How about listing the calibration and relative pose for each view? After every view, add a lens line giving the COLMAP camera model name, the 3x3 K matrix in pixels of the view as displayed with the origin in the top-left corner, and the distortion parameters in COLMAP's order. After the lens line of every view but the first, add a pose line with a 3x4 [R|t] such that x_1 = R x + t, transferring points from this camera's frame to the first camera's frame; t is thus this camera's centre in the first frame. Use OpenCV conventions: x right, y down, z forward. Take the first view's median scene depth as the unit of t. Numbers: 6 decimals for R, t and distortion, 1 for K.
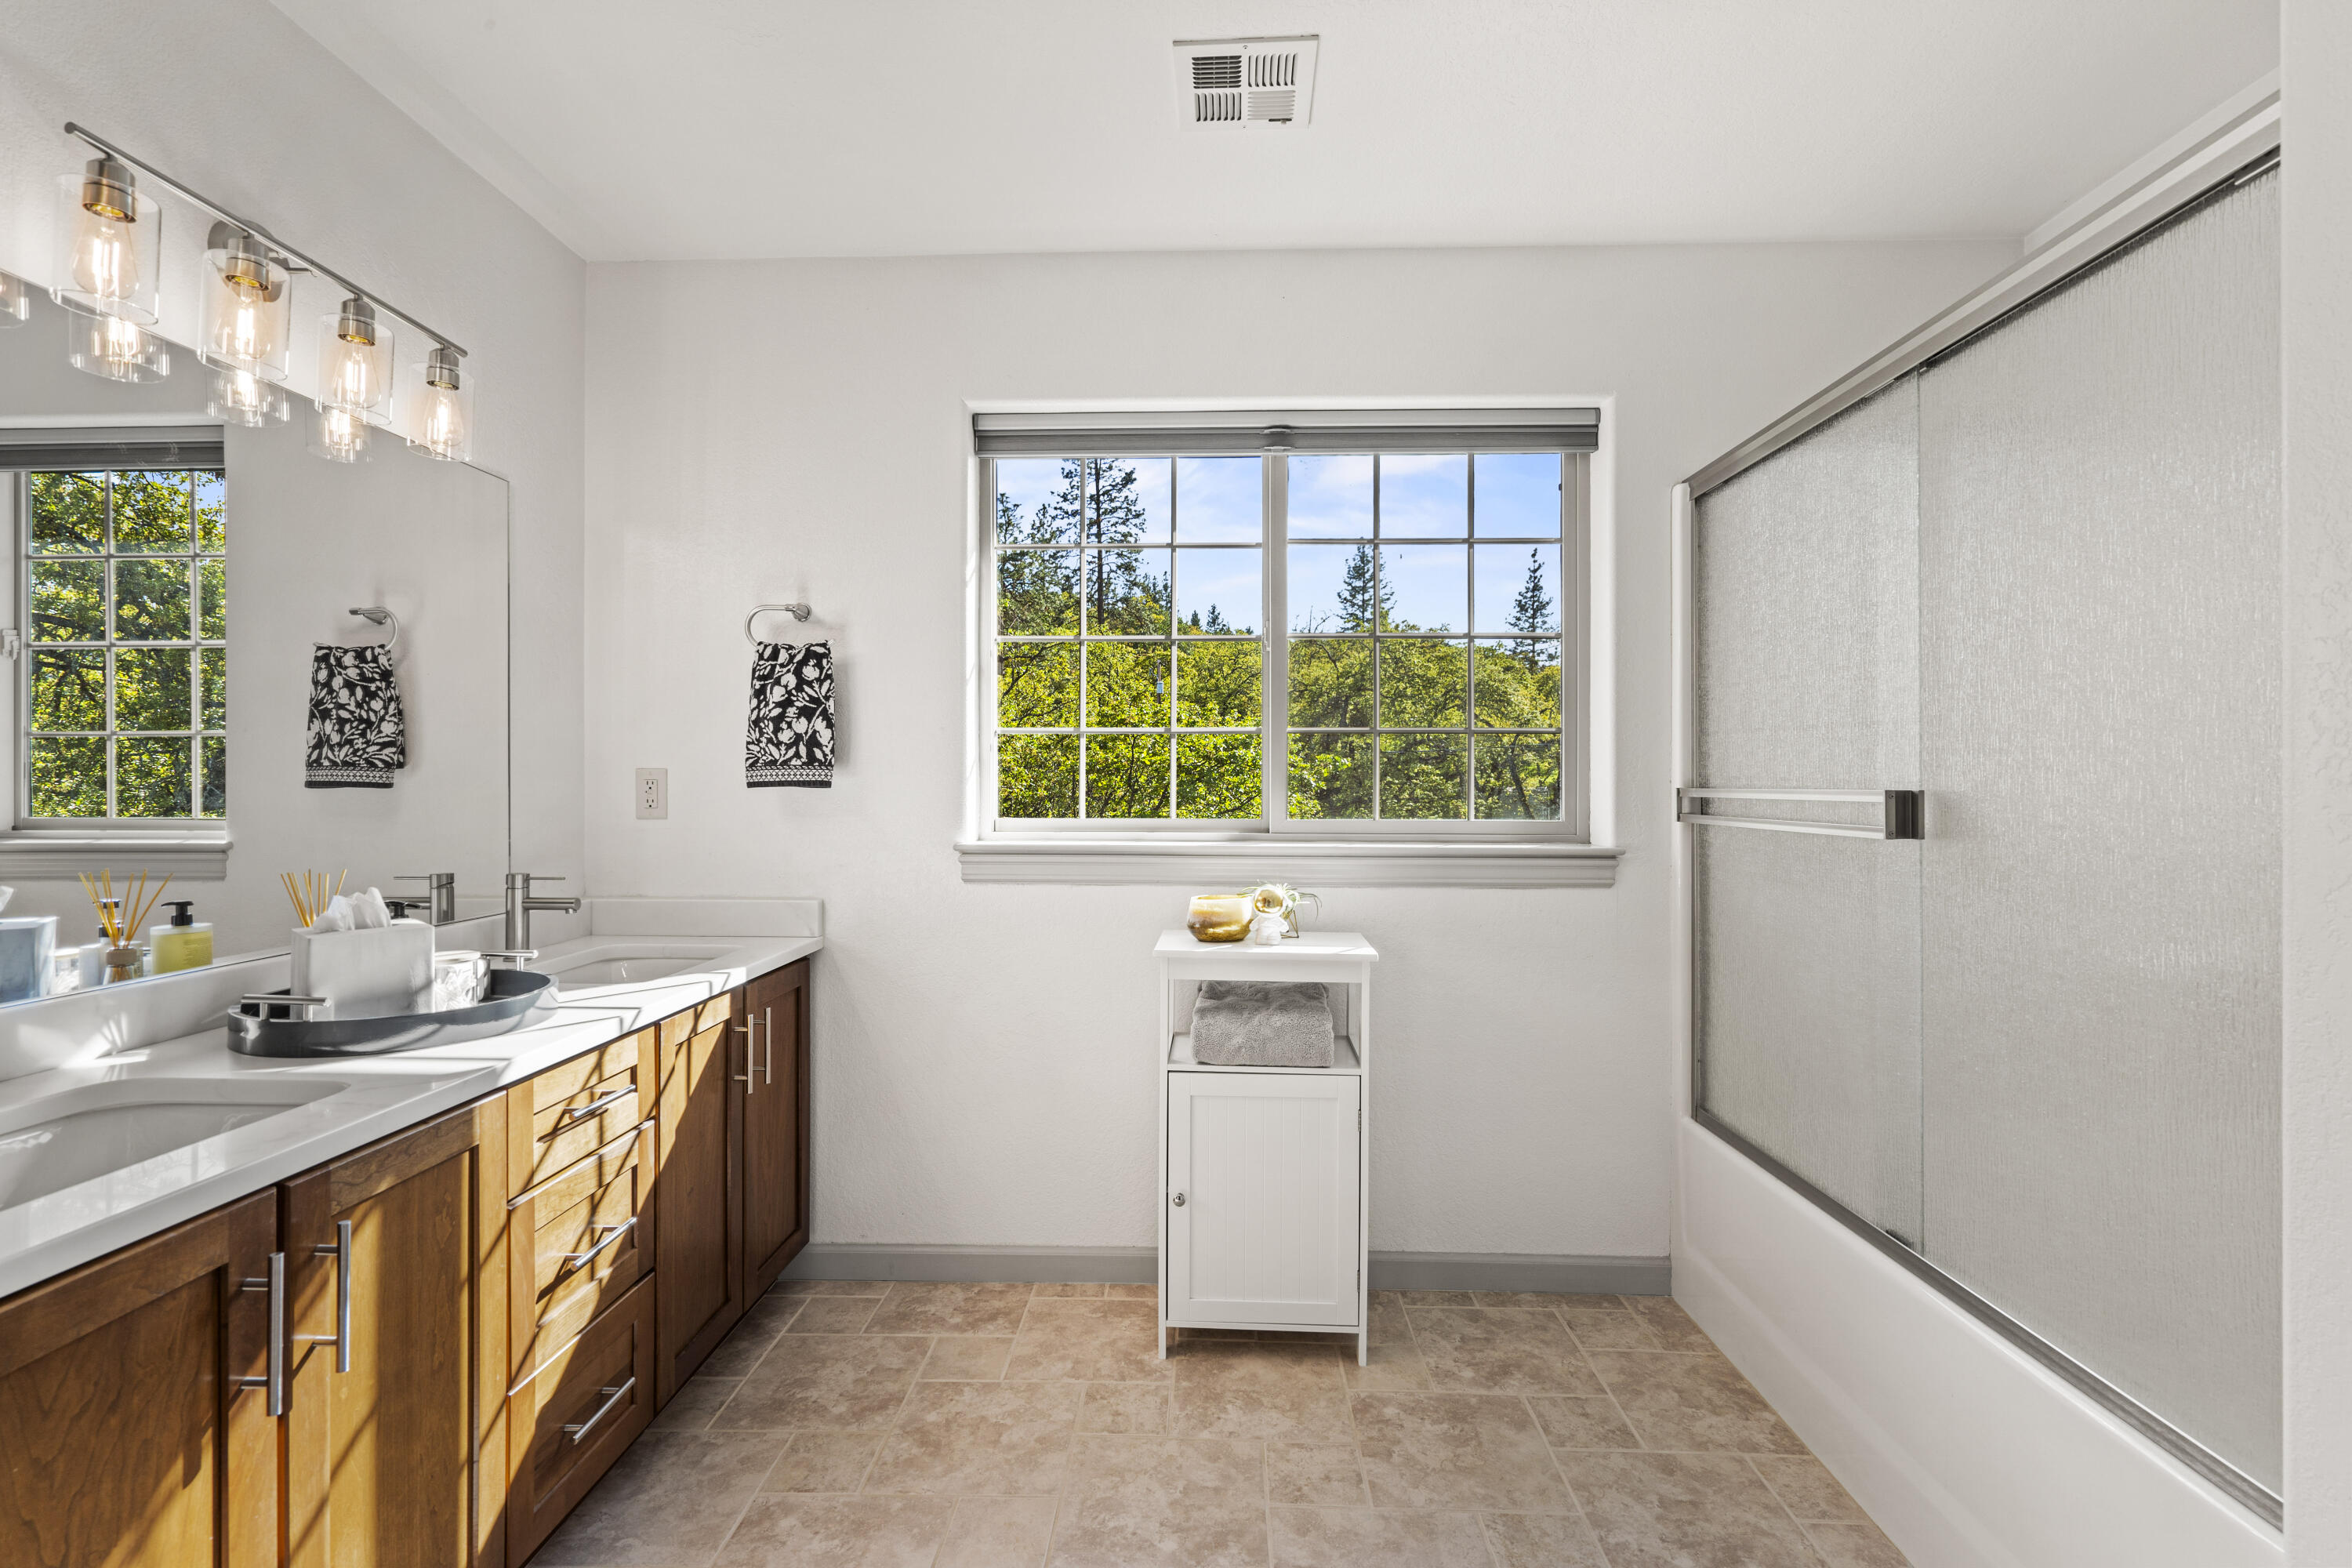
lens RADIAL K [[1086.0, 0, 1188.5], [0, 1086.0, 791.3], [0, 0, 1]] dist [-0.002464, -0.000274]
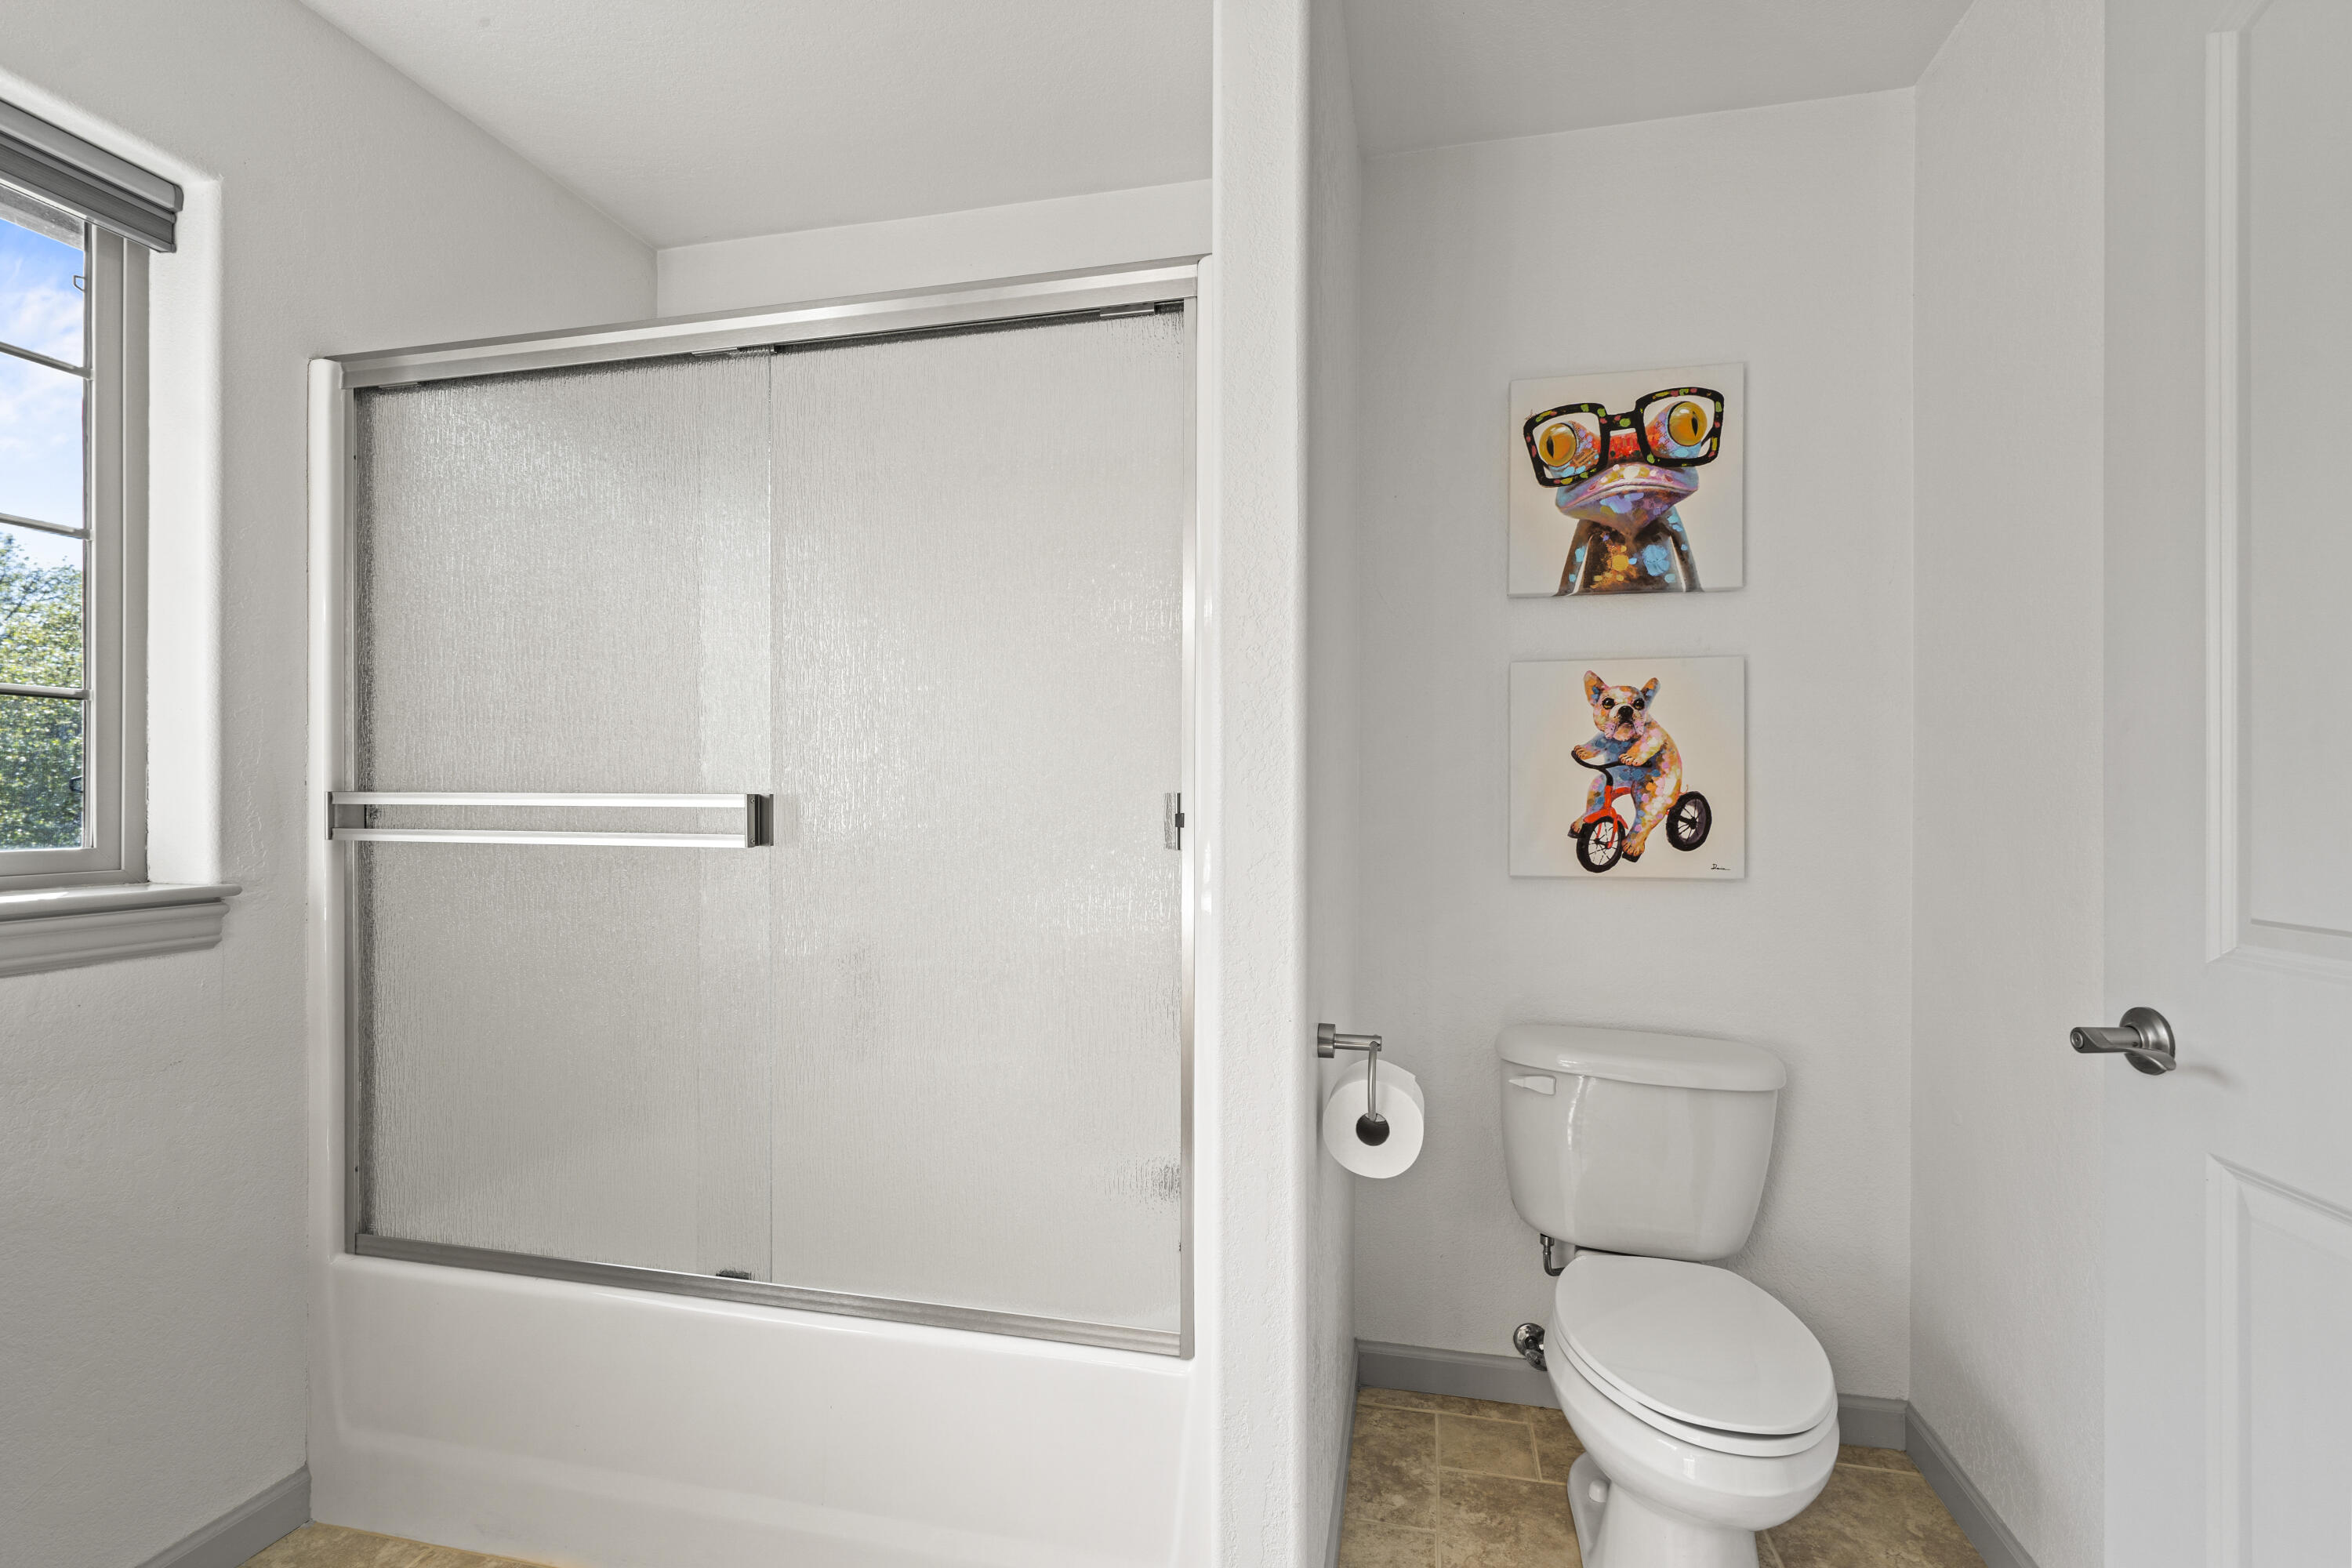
lens RADIAL K [[1066.7, 0, 1179.2], [0, 1066.7, 792.1], [0, 0, 1]] dist [-0.001652, -0.000288]
pose [[0.187792, -0.003871, 0.982201, -0.123451], [0.004235, 0.999986, 0.003132, -0.002790], [-0.982200, 0.003571, 0.187806, 0.329543]]
